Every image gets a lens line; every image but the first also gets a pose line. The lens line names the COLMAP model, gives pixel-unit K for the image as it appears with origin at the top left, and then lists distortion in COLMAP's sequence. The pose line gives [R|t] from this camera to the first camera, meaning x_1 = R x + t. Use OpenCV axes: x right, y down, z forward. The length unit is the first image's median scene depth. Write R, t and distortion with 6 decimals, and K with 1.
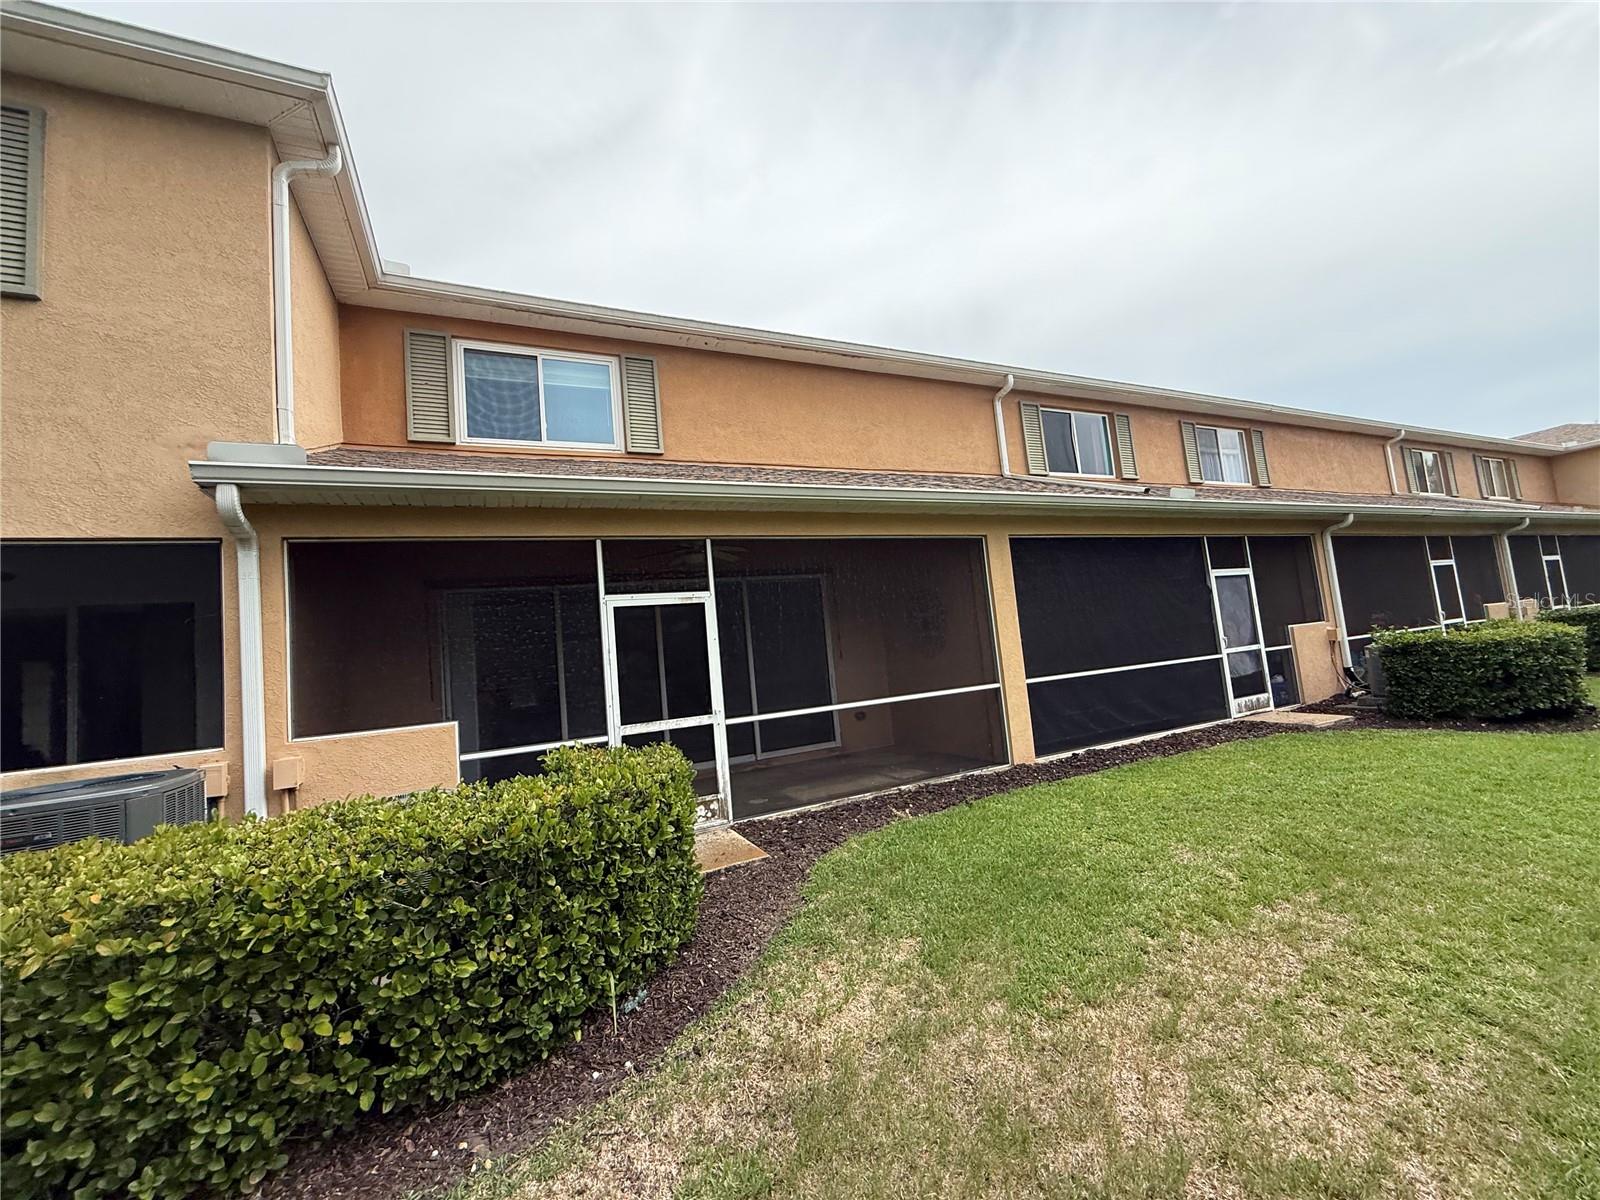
lens RADIAL K [[635.0, 0, 794.7], [0, 635.0, 602.8], [0, 0, 1]] dist [0.000392, 0.000238]
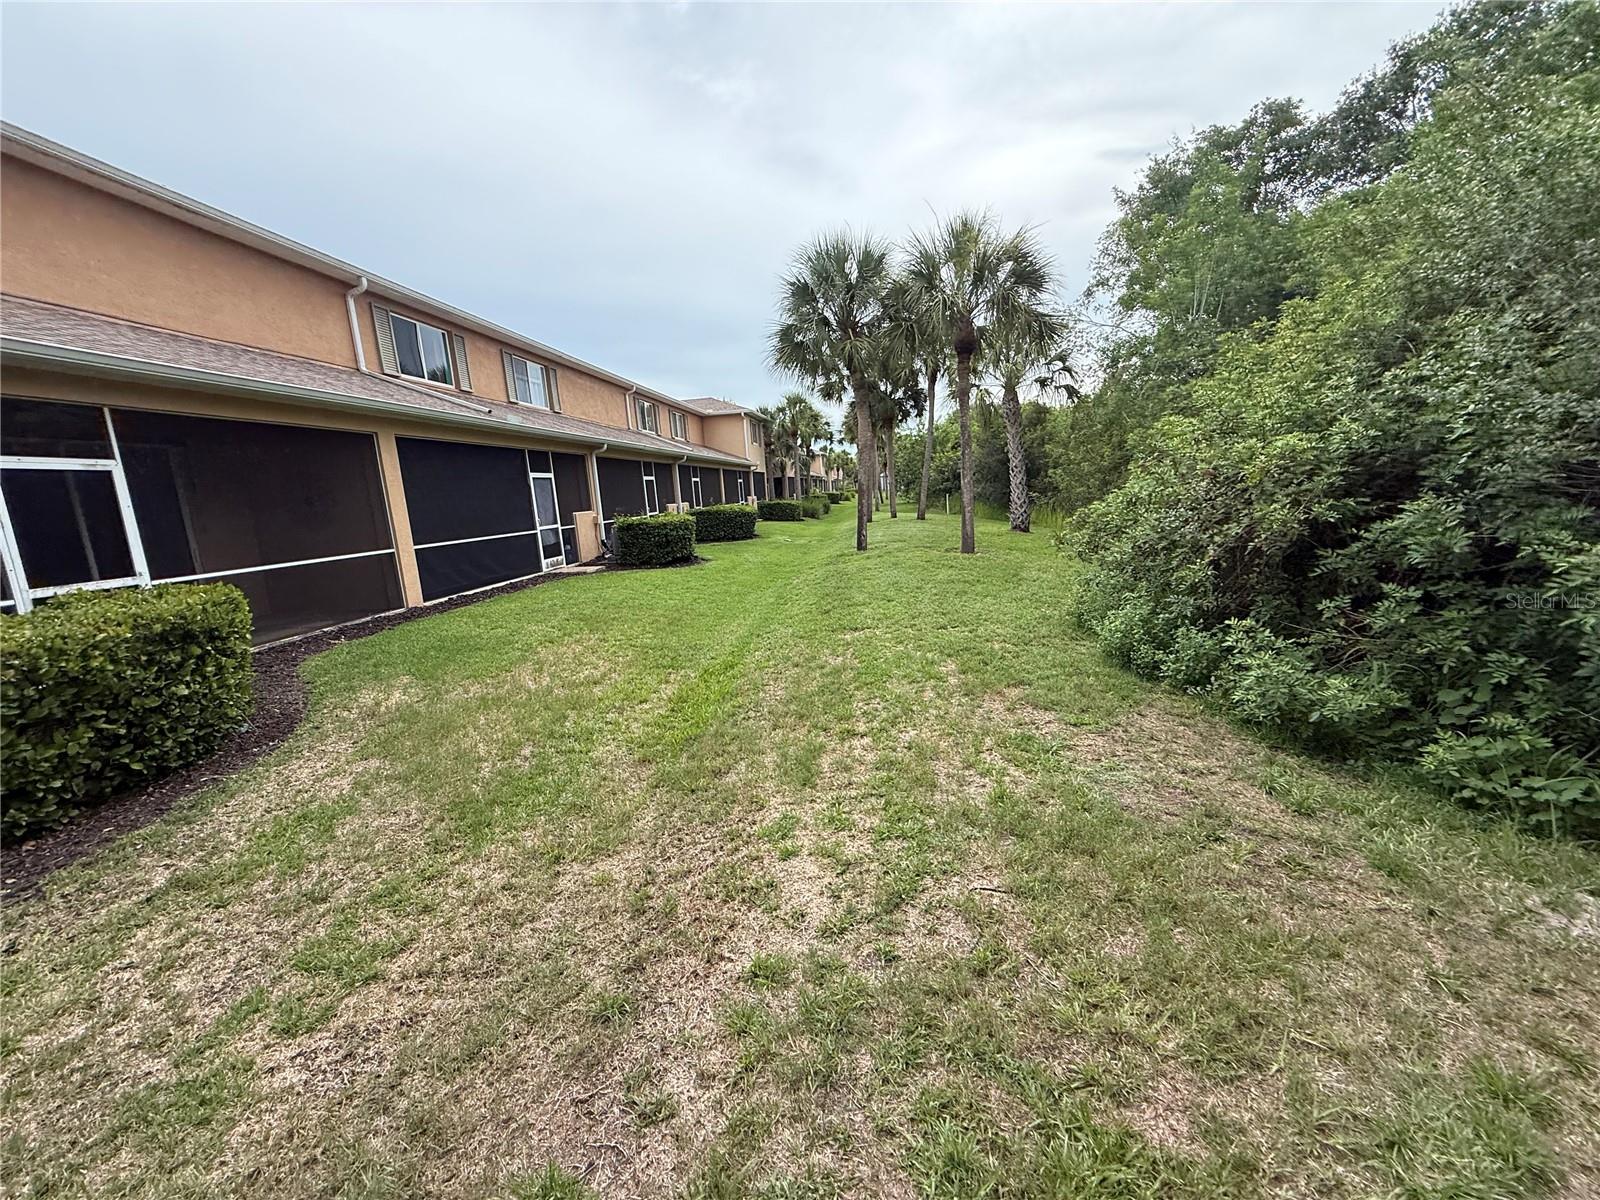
lens RADIAL K [[635.0, 0, 794.7], [0, 635.0, 602.8], [0, 0, 1]] dist [0.000392, 0.000238]
pose [[0.538219, -0.092276, 0.837738, -0.265469], [-0.051968, 0.988463, 0.142266, 0.004666], [-0.841201, -0.120106, 0.527214, -0.316598]]
